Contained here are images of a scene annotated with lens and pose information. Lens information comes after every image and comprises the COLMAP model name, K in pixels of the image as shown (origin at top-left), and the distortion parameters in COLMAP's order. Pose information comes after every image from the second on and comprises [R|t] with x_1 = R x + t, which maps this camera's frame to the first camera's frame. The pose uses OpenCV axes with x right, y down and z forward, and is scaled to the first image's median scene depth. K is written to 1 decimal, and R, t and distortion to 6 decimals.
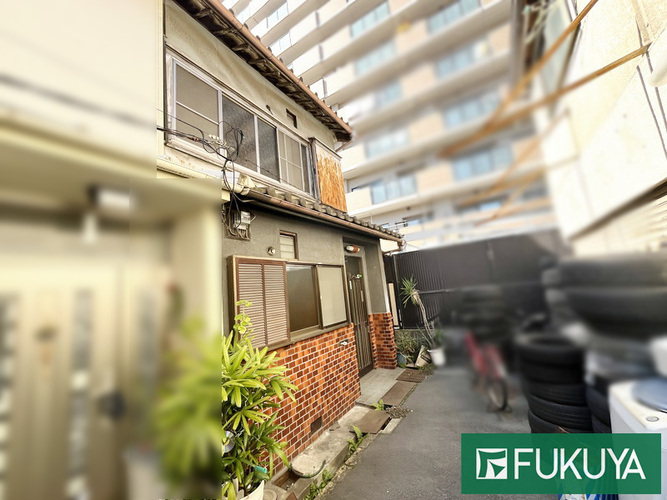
lens RADIAL K [[269.8, 0, 333.5], [0, 269.8, 250.0], [0, 0, 1]] dist [-0.002449, 0.000205]
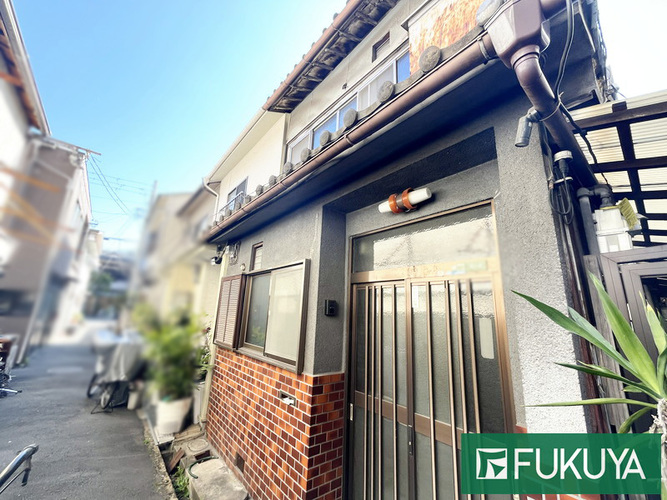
lens RADIAL K [[269.8, 0, 333.5], [0, 269.8, 250.0], [0, 0, 1]] dist [-0.002449, 0.000205]
pose [[-0.307144, -0.140813, -0.941188, 0.621789], [0.133088, 0.972918, -0.188992, 0.166846], [0.942311, -0.183309, -0.280086, 1.379185]]
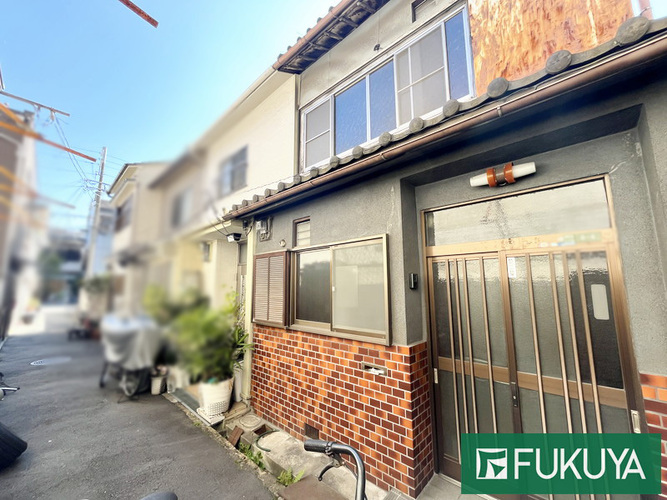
lens RADIAL K [[269.8, 0, 333.5], [0, 269.8, 250.0], [0, 0, 1]] dist [-0.002449, 0.000205]
pose [[-0.184837, -0.034178, -0.982175, 0.679125], [0.175764, 0.982132, -0.067254, 0.116654], [0.966924, -0.185062, -0.175527, 1.123287]]
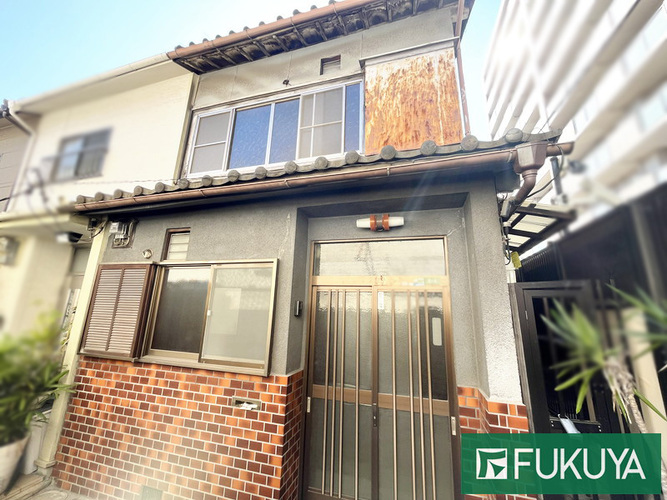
lens RADIAL K [[269.8, 0, 333.5], [0, 269.8, 250.0], [0, 0, 1]] dist [-0.002449, 0.000205]
pose [[0.267989, -0.120329, -0.955878, 0.673105], [0.088893, 0.991026, -0.099832, 0.112777], [0.959312, -0.058217, 0.276281, 1.091787]]
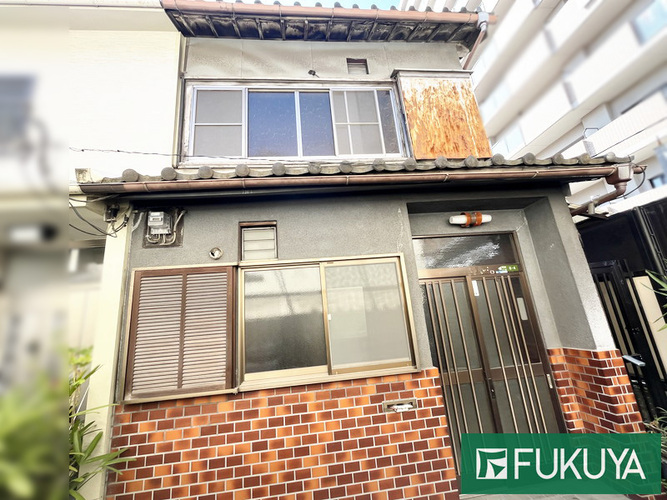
lens RADIAL K [[269.8, 0, 333.5], [0, 269.8, 250.0], [0, 0, 1]] dist [-0.002449, 0.000205]
pose [[0.614690, -0.147655, -0.774825, 0.422447], [0.146189, 0.986630, -0.072042, 0.073878], [0.775103, -0.068987, 0.628057, 0.633850]]
